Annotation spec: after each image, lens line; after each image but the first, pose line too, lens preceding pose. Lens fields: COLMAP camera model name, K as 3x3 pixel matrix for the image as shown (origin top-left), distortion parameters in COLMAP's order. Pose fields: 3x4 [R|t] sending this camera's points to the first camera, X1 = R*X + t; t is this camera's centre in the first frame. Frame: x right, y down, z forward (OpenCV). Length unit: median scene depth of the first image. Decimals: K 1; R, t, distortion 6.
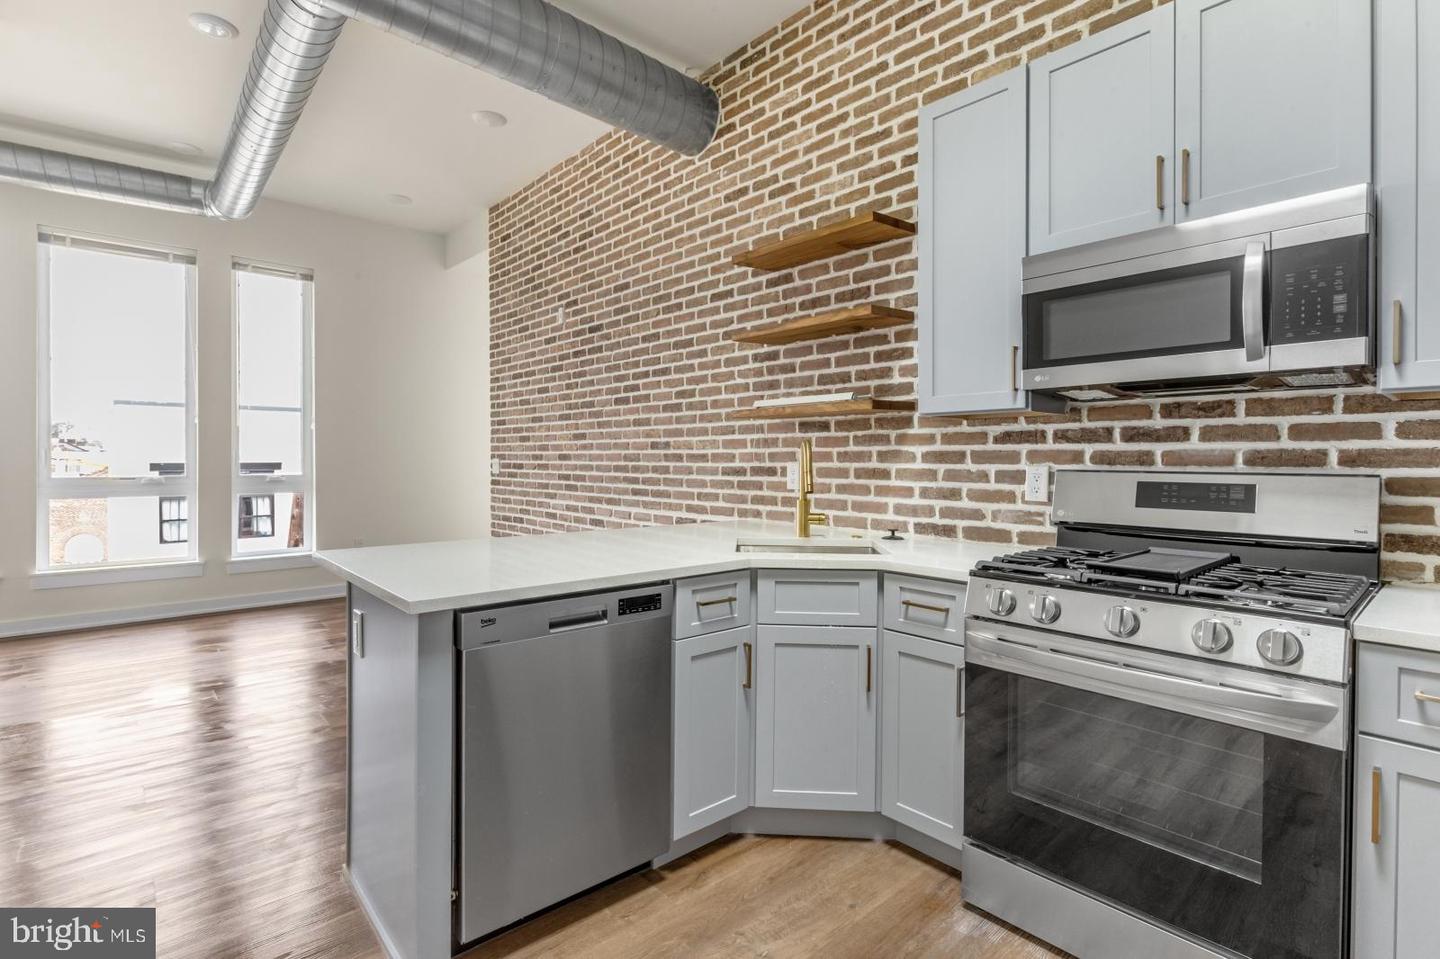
lens RADIAL K [[685.4, 0, 705.5], [0, 685.4, 464.4], [0, 0, 1]] dist [0.005024, -0.001482]
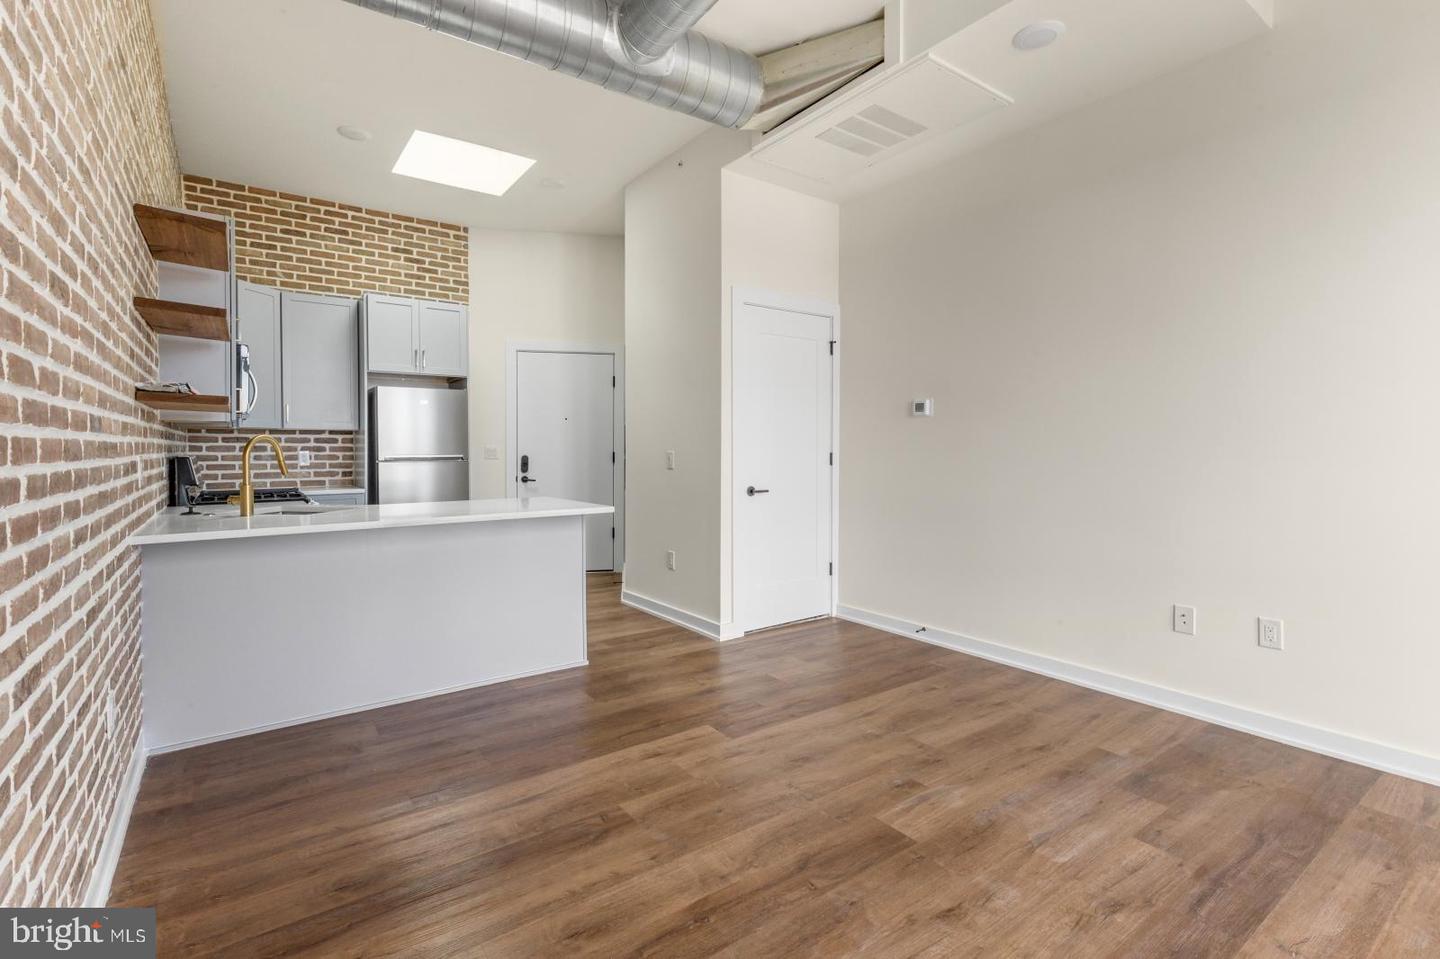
lens RADIAL K [[664.2, 0, 706.9], [0, 664.2, 458.5], [0, 0, 1]] dist [0.001215, 0.000031]
pose [[-0.994696, -0.009165, 0.102451, -0.660175], [-0.007011, 0.999747, 0.021362, -0.020777], [-0.102621, 0.020530, -0.994509, 1.758829]]
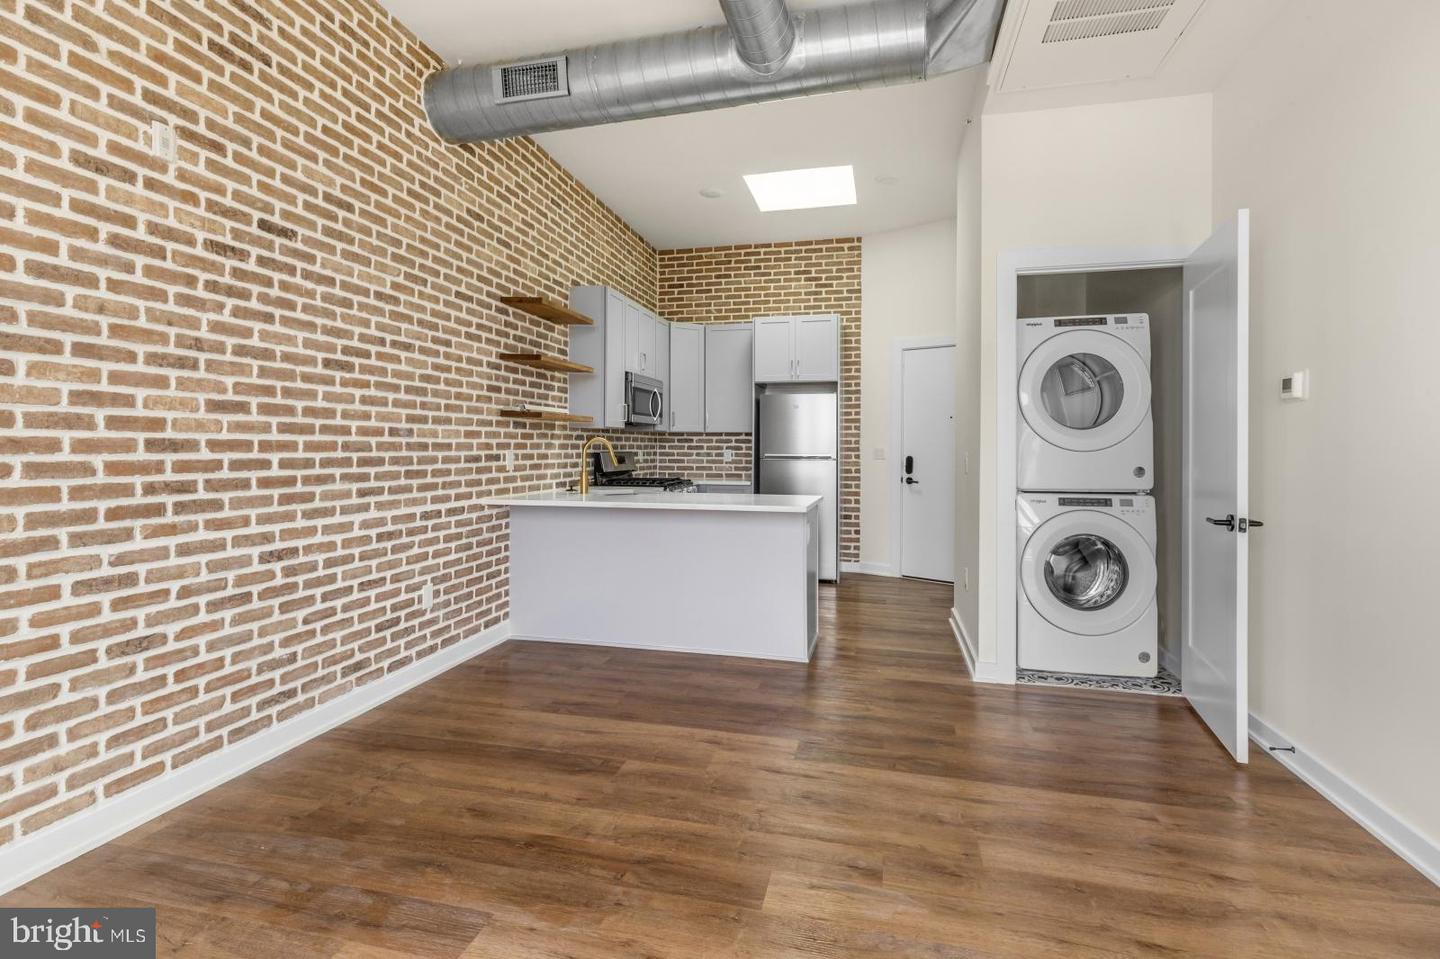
lens RADIAL K [[685.4, 0, 708.0], [0, 685.4, 454.7], [0, 0, 1]] dist [0.005024, -0.001482]
pose [[-0.566138, -0.019551, 0.824079, -1.229927], [-0.005130, 0.999783, 0.020196, -0.024377], [-0.824295, 0.007206, -0.566115, 1.463019]]
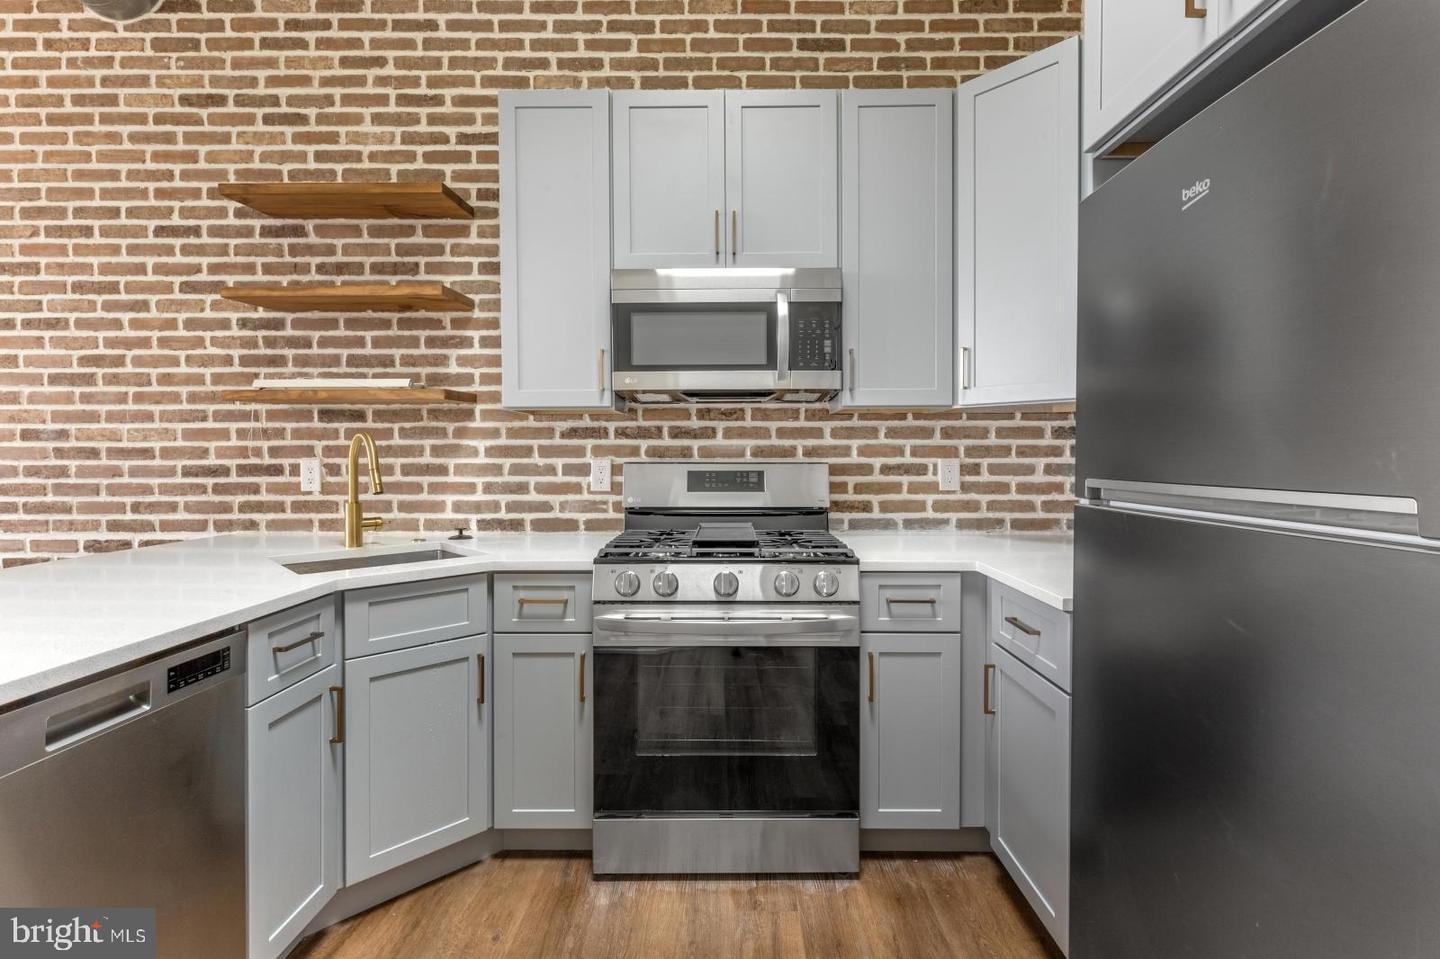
lens RADIAL K [[664.2, 0, 720.2], [0, 664.2, 466.9], [0, 0, 1]] dist [0.001215, 0.000031]
pose [[0.664851, -0.018216, 0.746754, -0.141472], [0.010329, 0.999831, 0.015193, 0.000216], [-0.746904, -0.002388, 0.664927, 0.107867]]
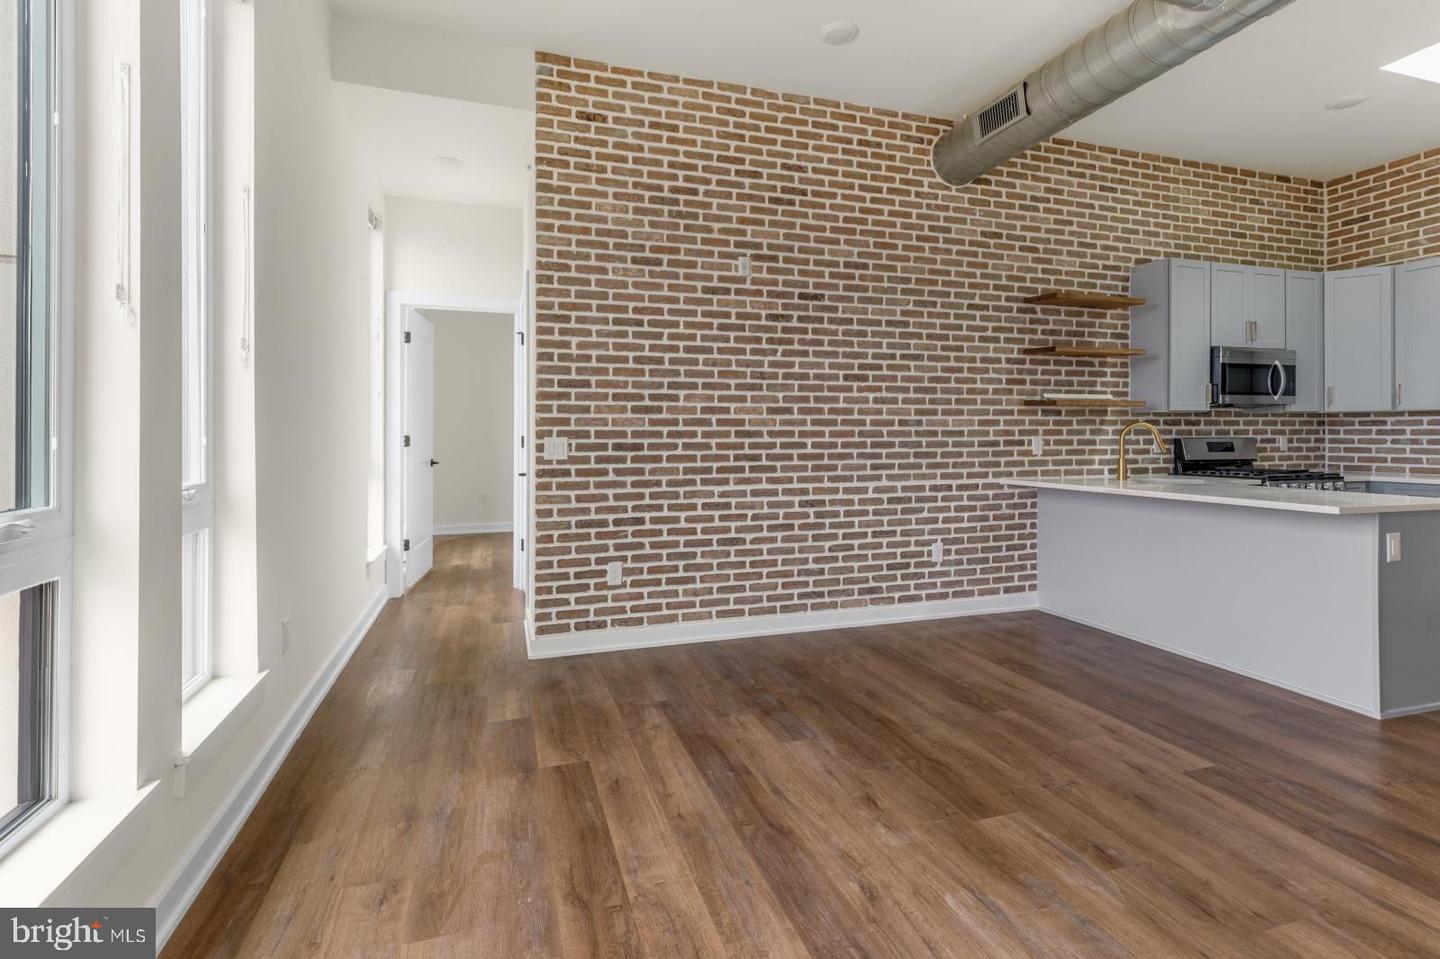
lens RADIAL K [[685.4, 0, 719.3], [0, 685.4, 429.1], [0, 0, 1]] dist [0.005024, -0.001482]
pose [[0.388613, -0.005620, 0.921384, -1.521427], [0.010030, 0.999948, 0.001868, -0.028514], [-0.921347, 0.008515, 0.388649, 1.070173]]
